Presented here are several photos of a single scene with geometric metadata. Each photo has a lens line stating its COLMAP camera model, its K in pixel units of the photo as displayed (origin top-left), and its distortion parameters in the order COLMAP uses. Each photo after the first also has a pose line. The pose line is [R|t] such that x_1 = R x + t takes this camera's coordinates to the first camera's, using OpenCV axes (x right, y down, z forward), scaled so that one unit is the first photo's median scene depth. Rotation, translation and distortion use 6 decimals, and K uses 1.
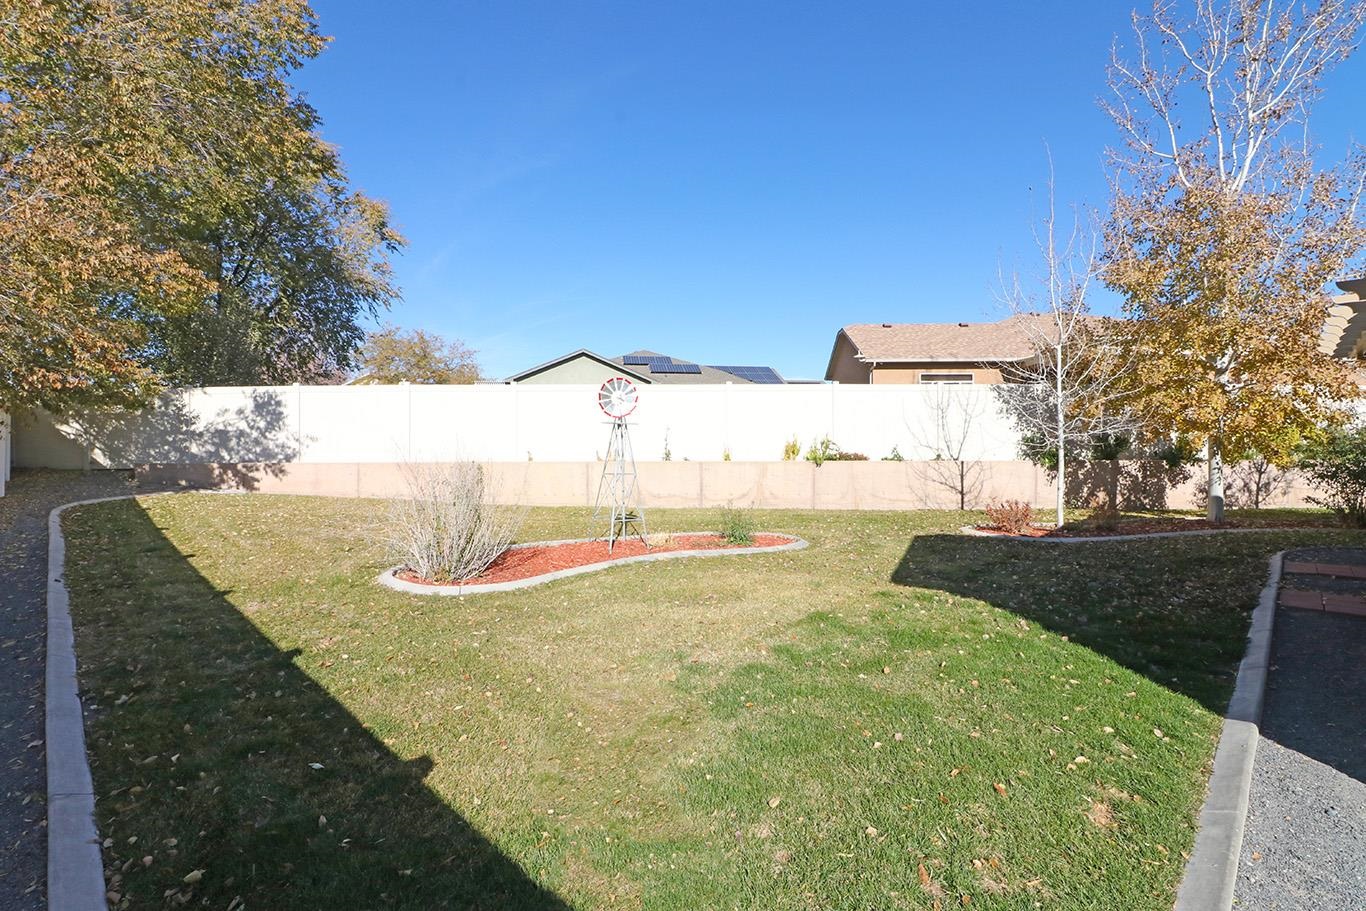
lens RADIAL K [[625.7, 0, 675.2], [0, 625.7, 445.2], [0, 0, 1]] dist [-0.019372, -0.001732]
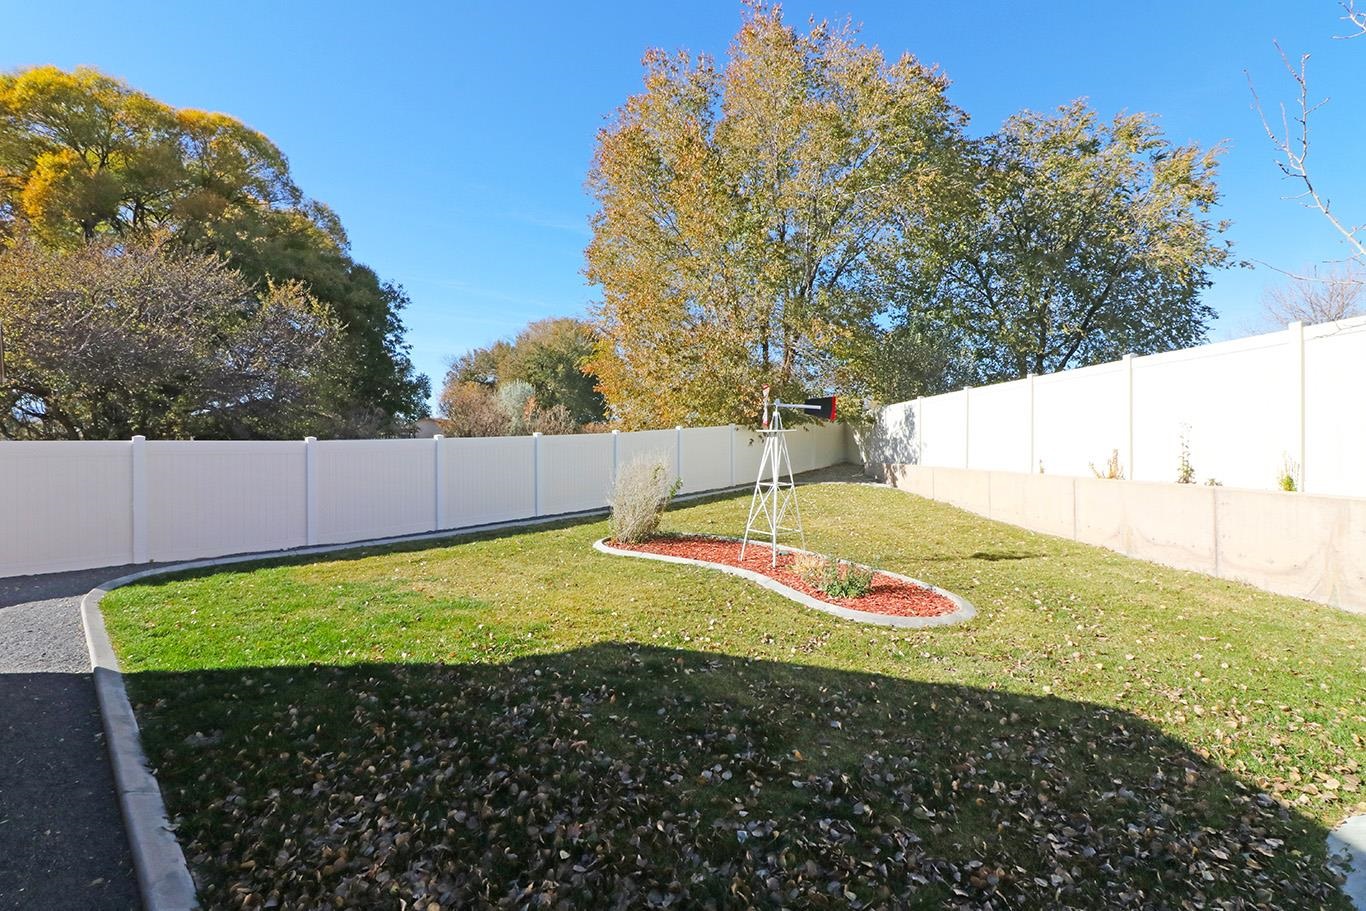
lens RADIAL K [[625.7, 0, 680.2], [0, 625.7, 449.5], [0, 0, 1]] dist [-0.019372, -0.001732]
pose [[0.012082, 0.008113, -0.999894, 0.541036], [-0.016918, 0.999826, 0.007908, -0.002890], [0.999784, 0.016821, 0.012217, 0.530660]]
